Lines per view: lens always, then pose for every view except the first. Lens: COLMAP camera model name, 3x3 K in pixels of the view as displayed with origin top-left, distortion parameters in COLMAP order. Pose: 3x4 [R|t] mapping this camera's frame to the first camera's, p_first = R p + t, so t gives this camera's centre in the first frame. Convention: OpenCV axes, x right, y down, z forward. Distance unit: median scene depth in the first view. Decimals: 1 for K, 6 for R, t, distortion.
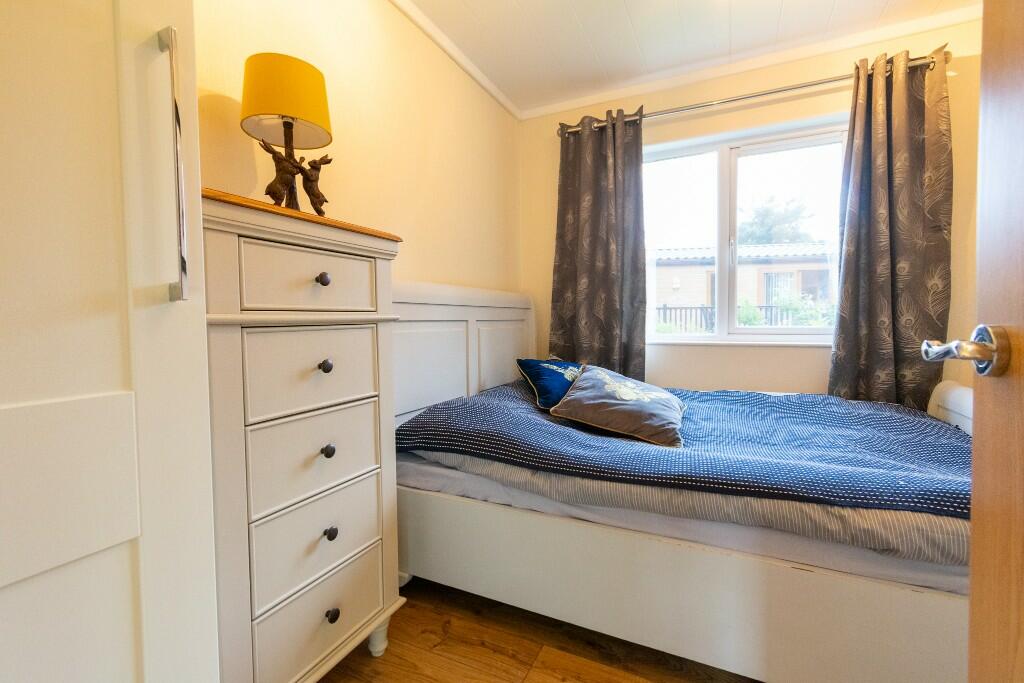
lens RADIAL K [[451.8, 0, 512.6], [0, 451.8, 337.8], [0, 0, 1]] dist [0.000680, 0.000318]
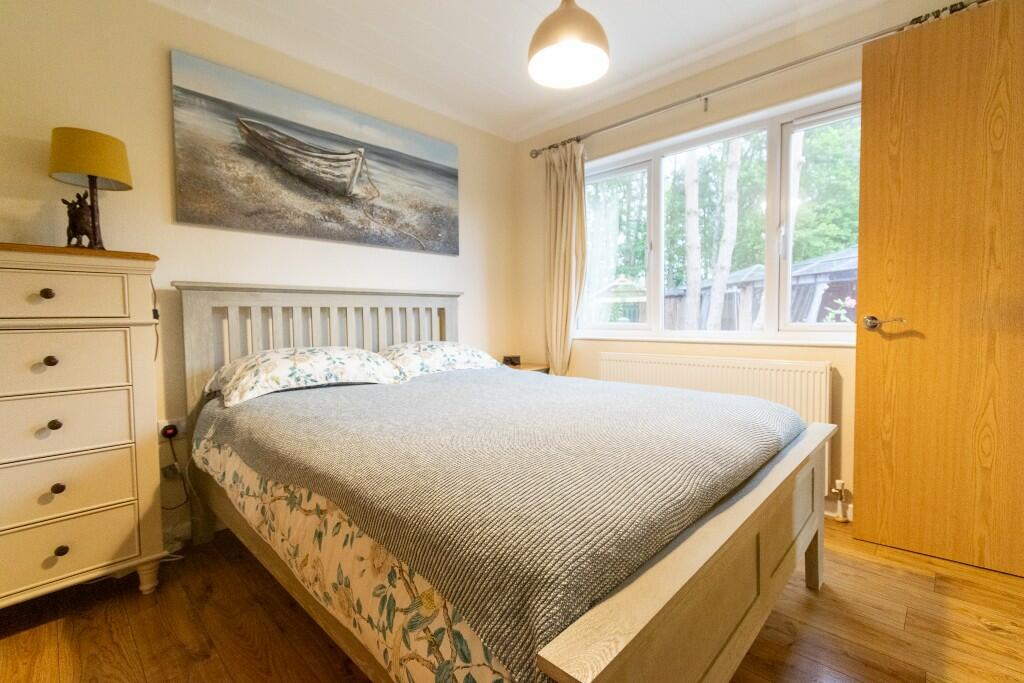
lens RADIAL K [[451.8, 0, 512.6], [0, 451.8, 337.8], [0, 0, 1]] dist [0.000680, 0.000318]
pose [[0.950674, 0.005496, -0.310142, 1.132027], [-0.005167, 0.999985, 0.001884, -0.010221], [0.310148, -0.000189, 0.950688, 0.143231]]
